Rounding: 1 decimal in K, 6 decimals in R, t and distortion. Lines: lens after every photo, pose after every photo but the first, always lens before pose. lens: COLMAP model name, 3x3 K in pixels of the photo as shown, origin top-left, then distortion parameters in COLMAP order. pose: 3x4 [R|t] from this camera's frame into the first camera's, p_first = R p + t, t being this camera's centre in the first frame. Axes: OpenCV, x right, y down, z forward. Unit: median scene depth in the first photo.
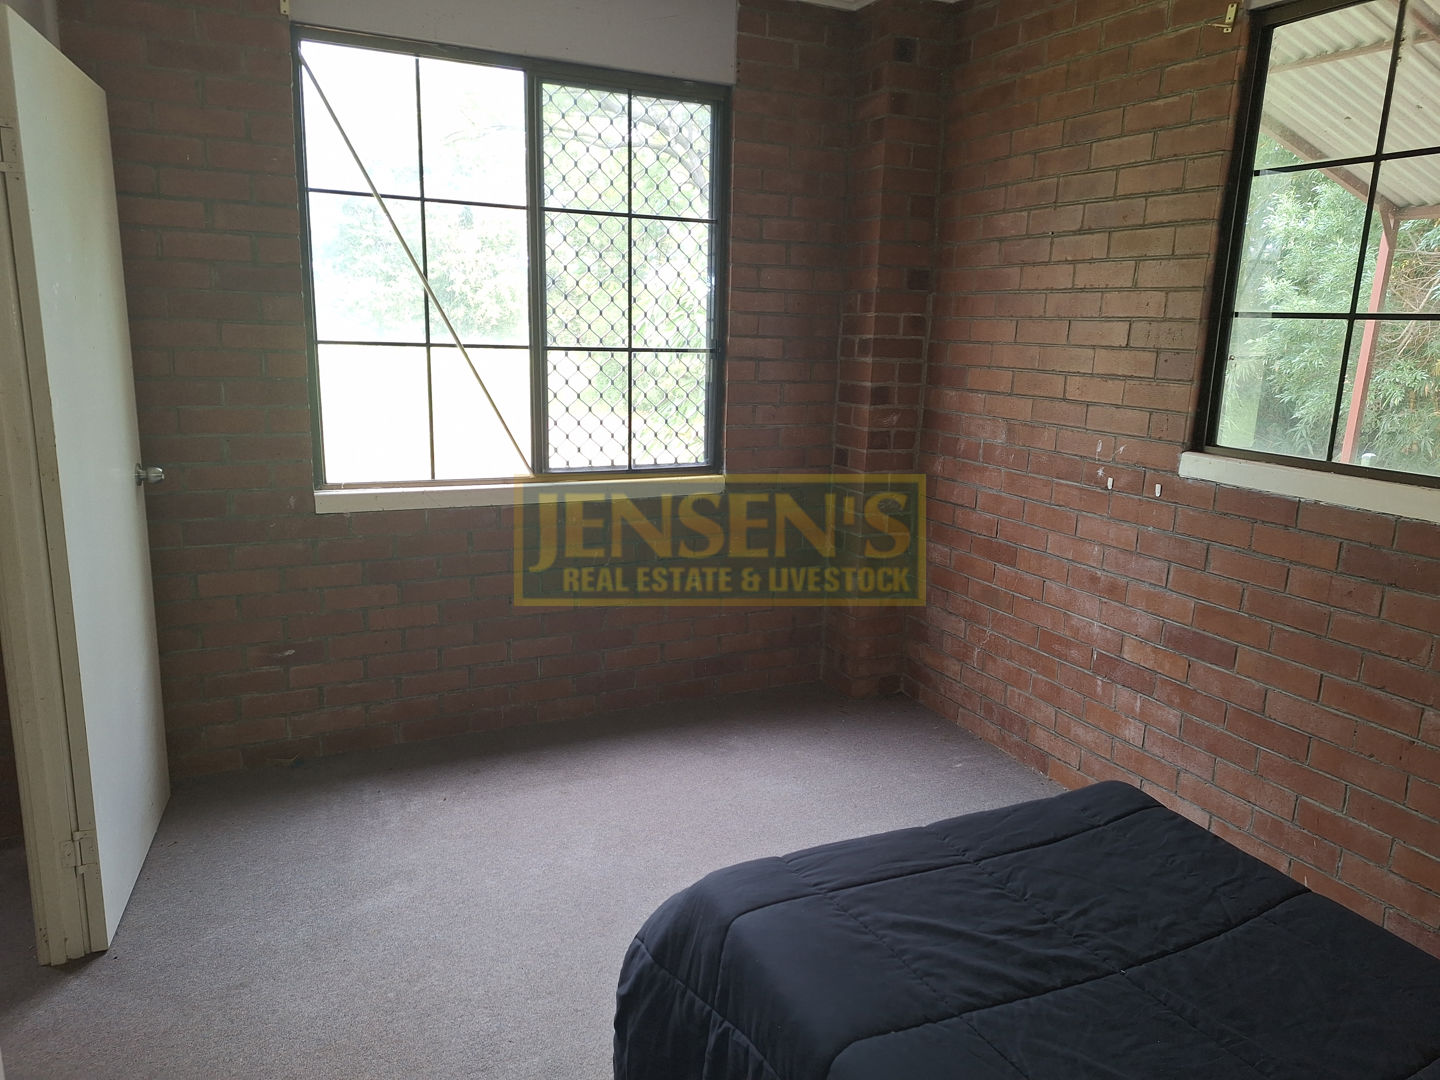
lens RADIAL K [[1021.7, 0, 720.0], [0, 1021.7, 540.0], [0, 0, 1]] dist [0.052623, -0.003962]
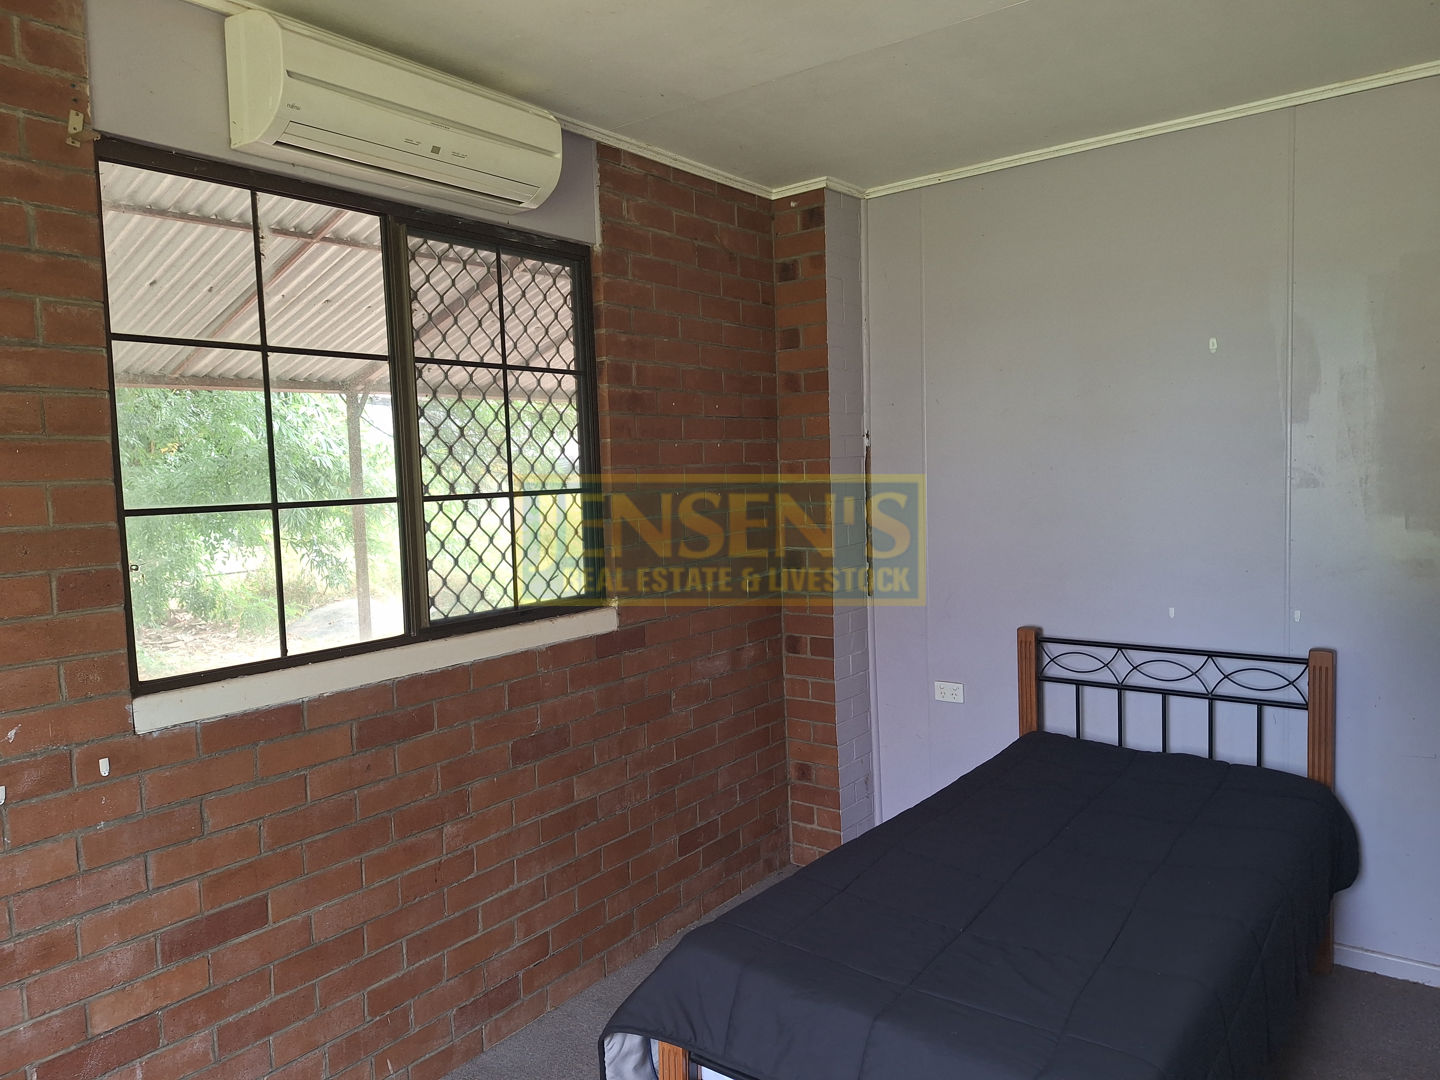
lens RADIAL K [[1021.7, 0, 720.0], [0, 1021.7, 540.0], [0, 0, 1]] dist [0.052623, -0.003962]
pose [[-0.446957, -0.101536, 0.888774, -0.366161], [0.194953, 0.958600, 0.207553, -0.264043], [-0.873054, 0.266037, -0.408658, 0.914296]]
